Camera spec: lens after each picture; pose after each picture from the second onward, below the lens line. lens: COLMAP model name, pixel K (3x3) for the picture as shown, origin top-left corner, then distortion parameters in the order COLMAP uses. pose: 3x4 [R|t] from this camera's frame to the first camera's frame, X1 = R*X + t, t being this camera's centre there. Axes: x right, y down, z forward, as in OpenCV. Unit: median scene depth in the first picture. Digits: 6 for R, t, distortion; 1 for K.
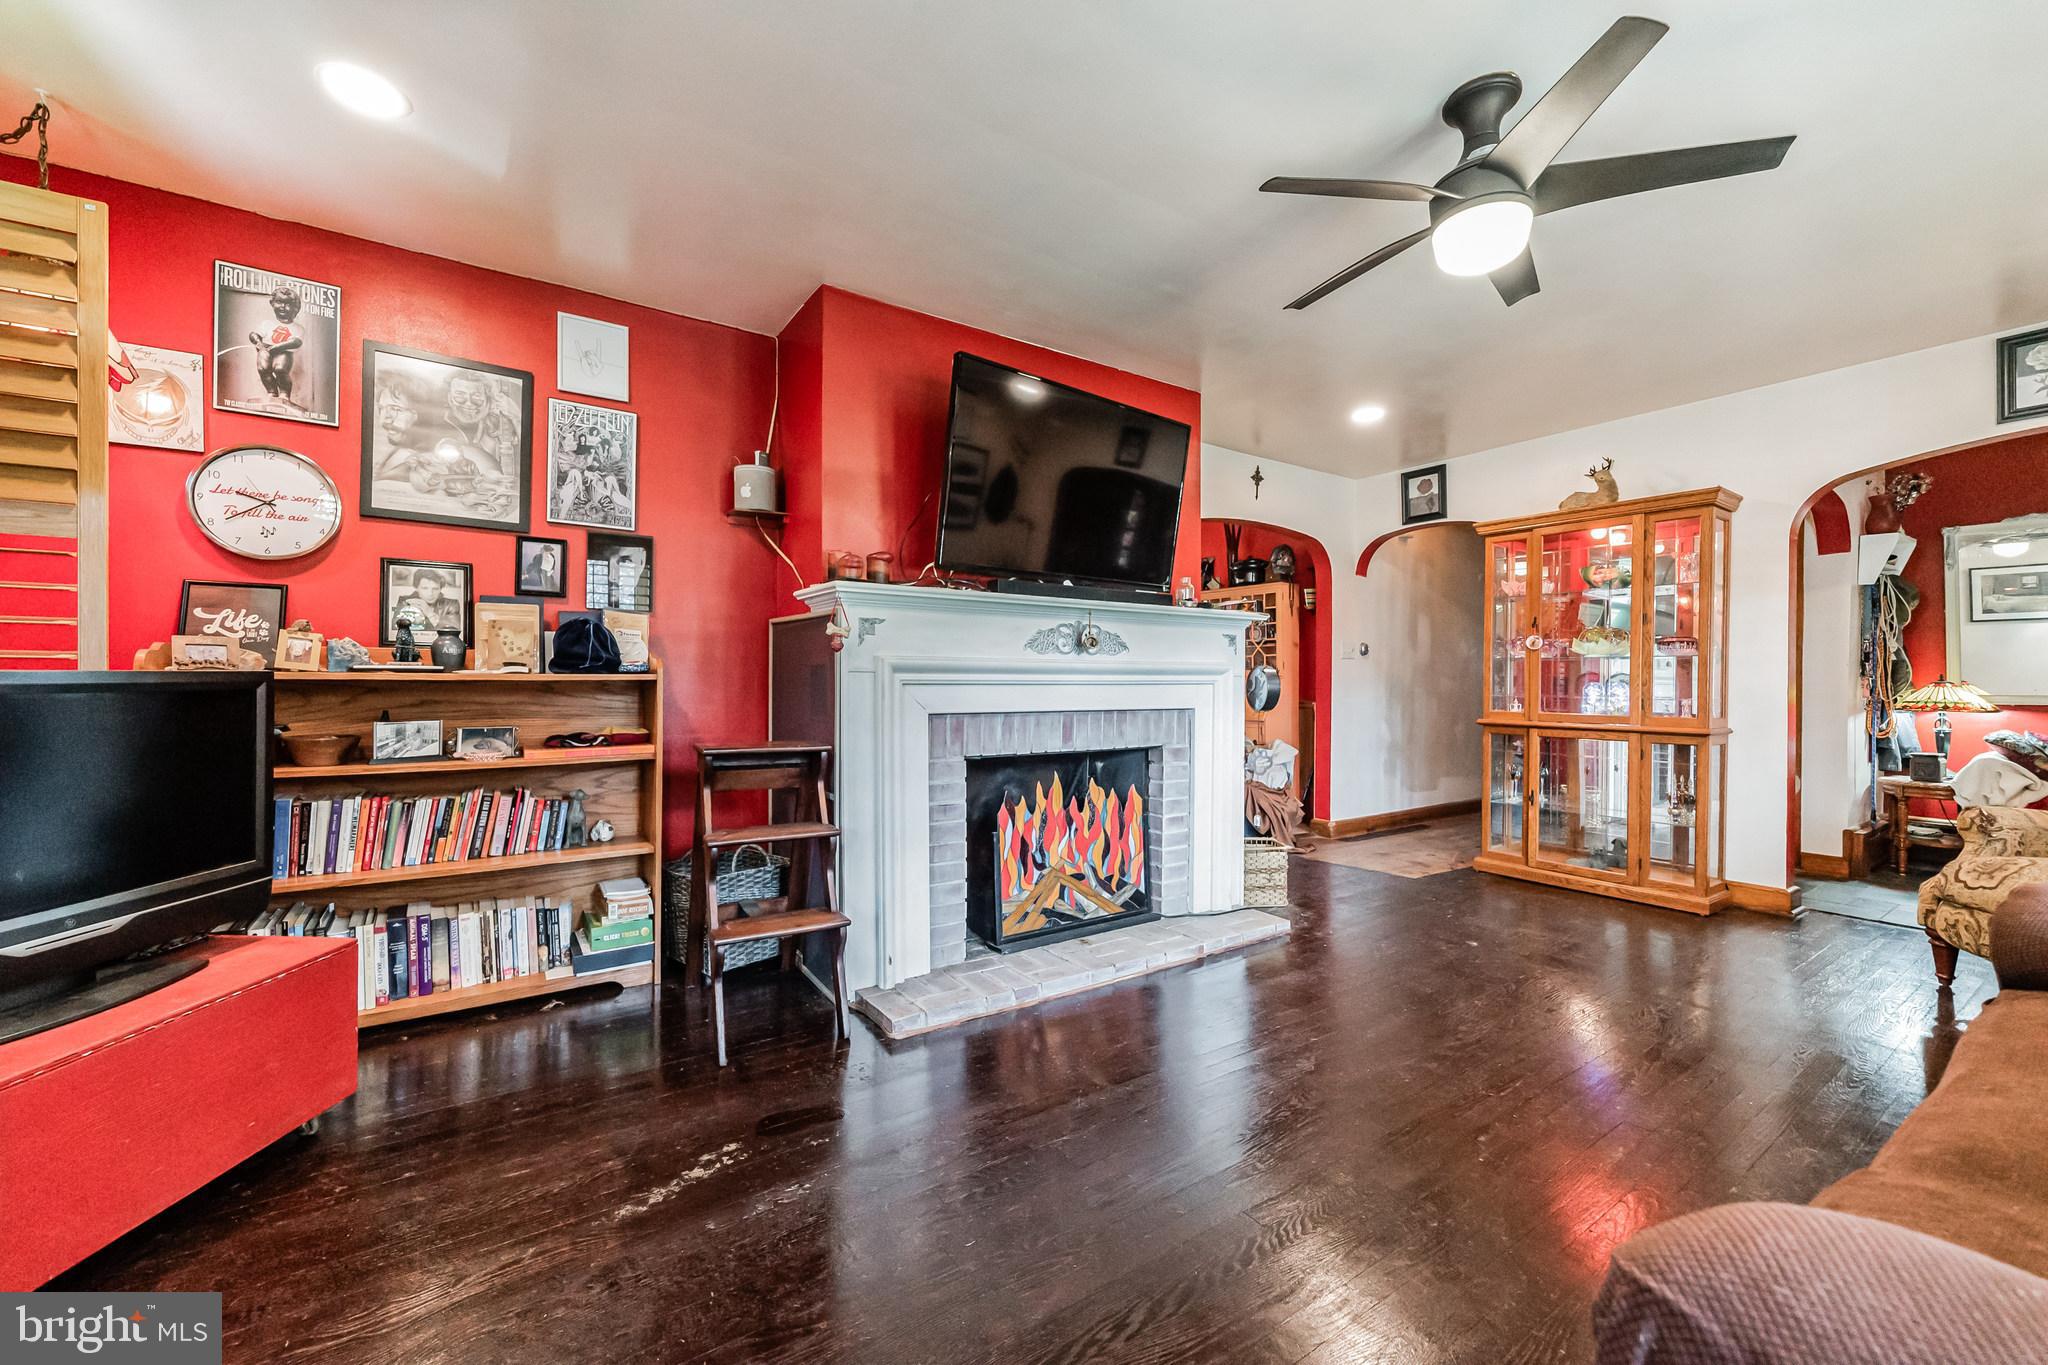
lens RADIAL K [[769.3, 0, 1012.6], [0, 769.3, 683.8], [0, 0, 1]] dist [-0.001960, 0.000519]
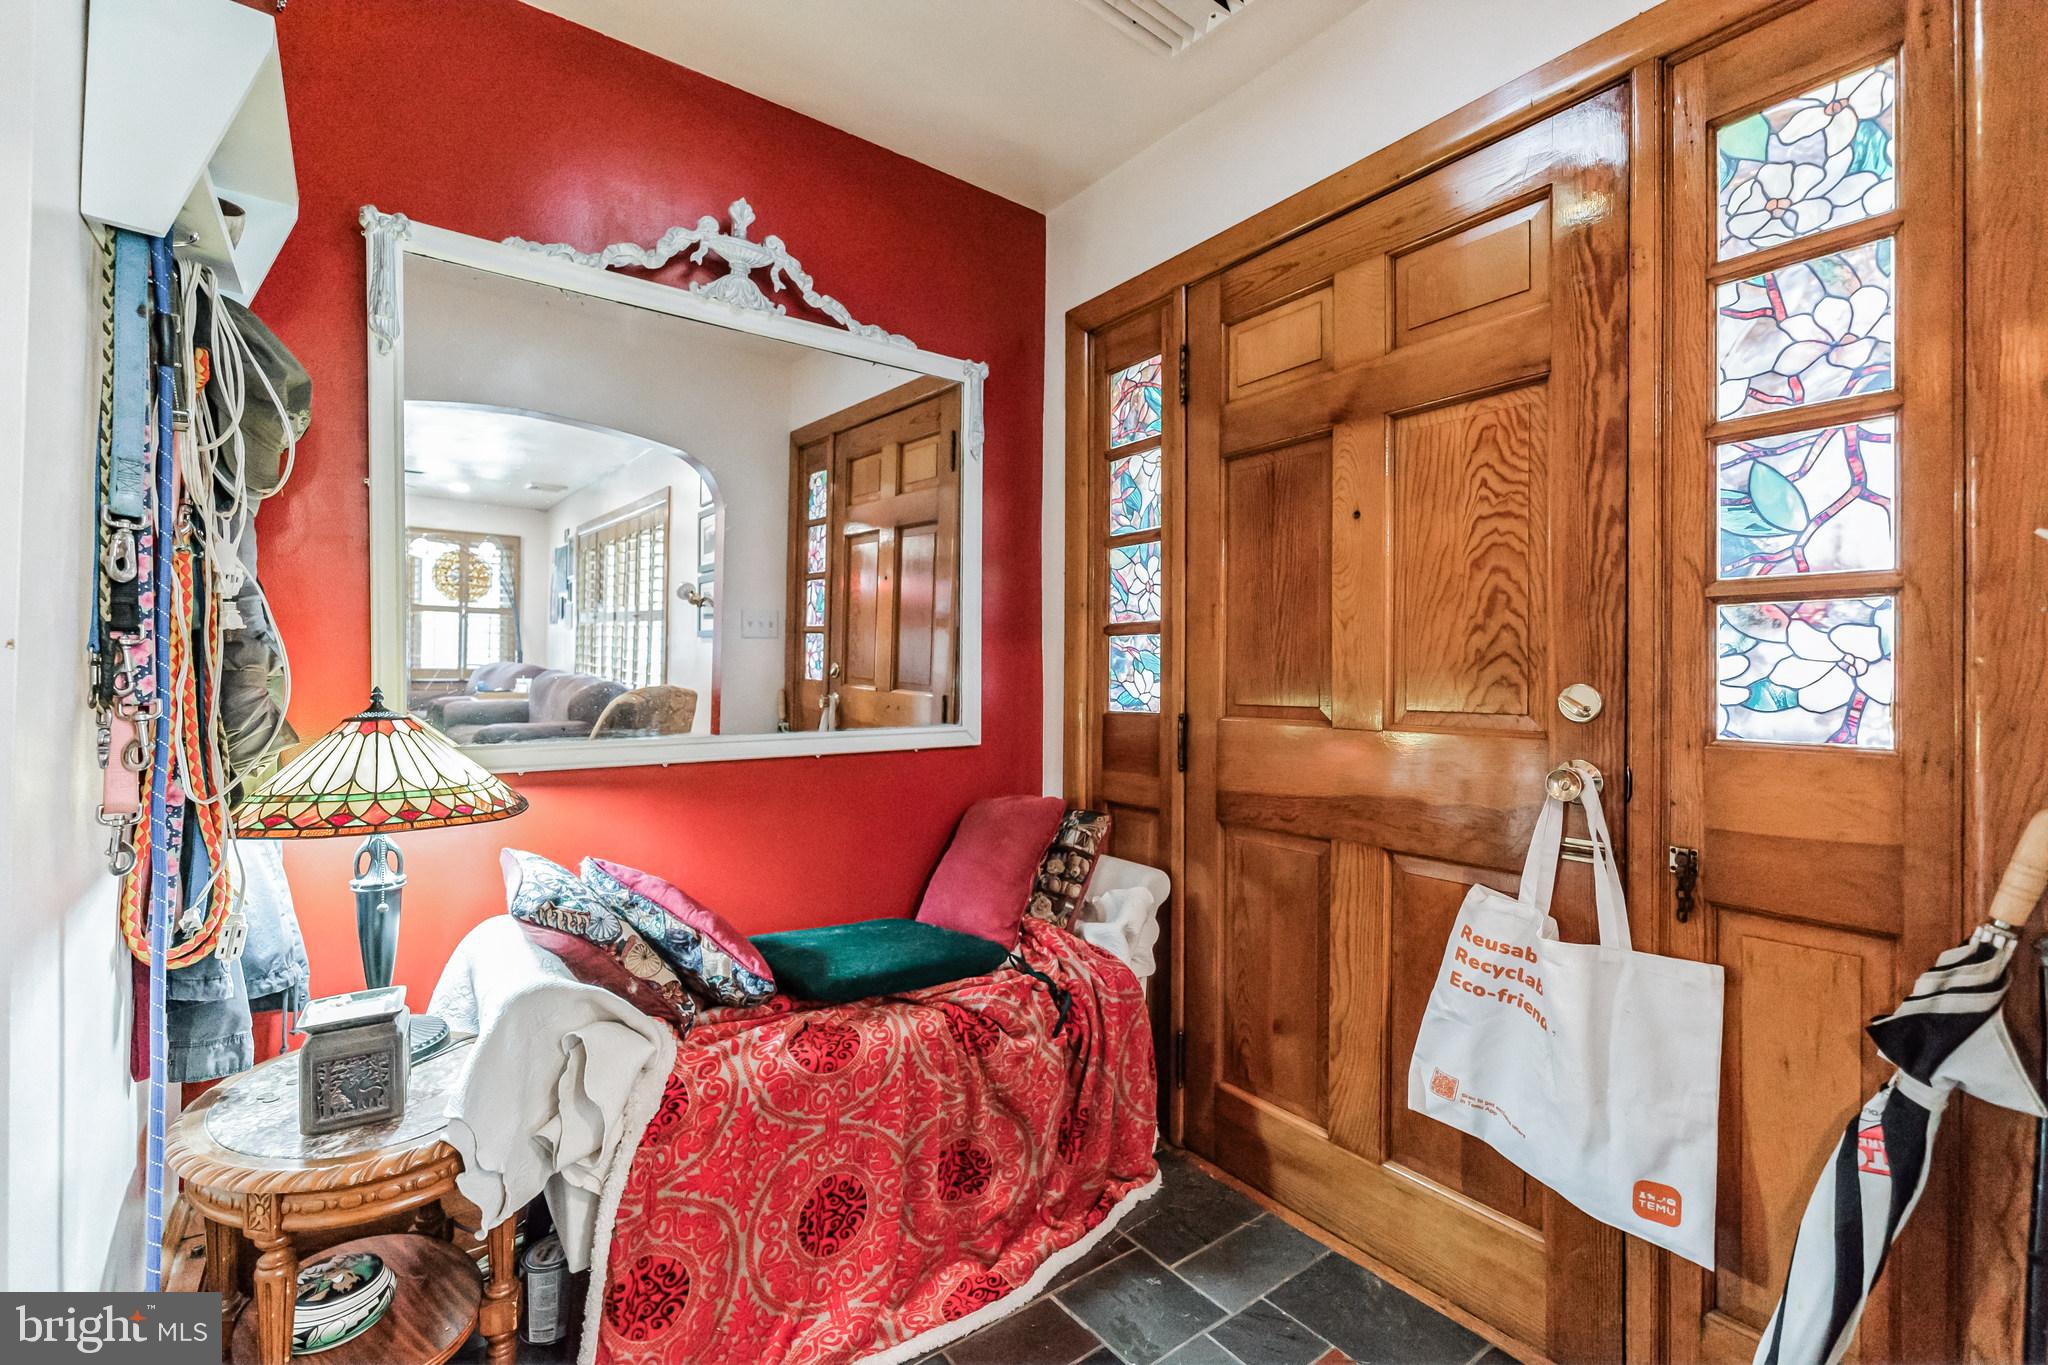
lens RADIAL K [[866.3, 0, 1011.1], [0, 866.3, 686.5], [0, 0, 1]] dist [0.002837, 0.000013]
pose [[-0.069750, -0.004451, 0.997555, 0.860649], [-0.007734, 0.999962, 0.003921, -0.015945], [-0.997535, -0.007442, -0.069782, 0.776613]]
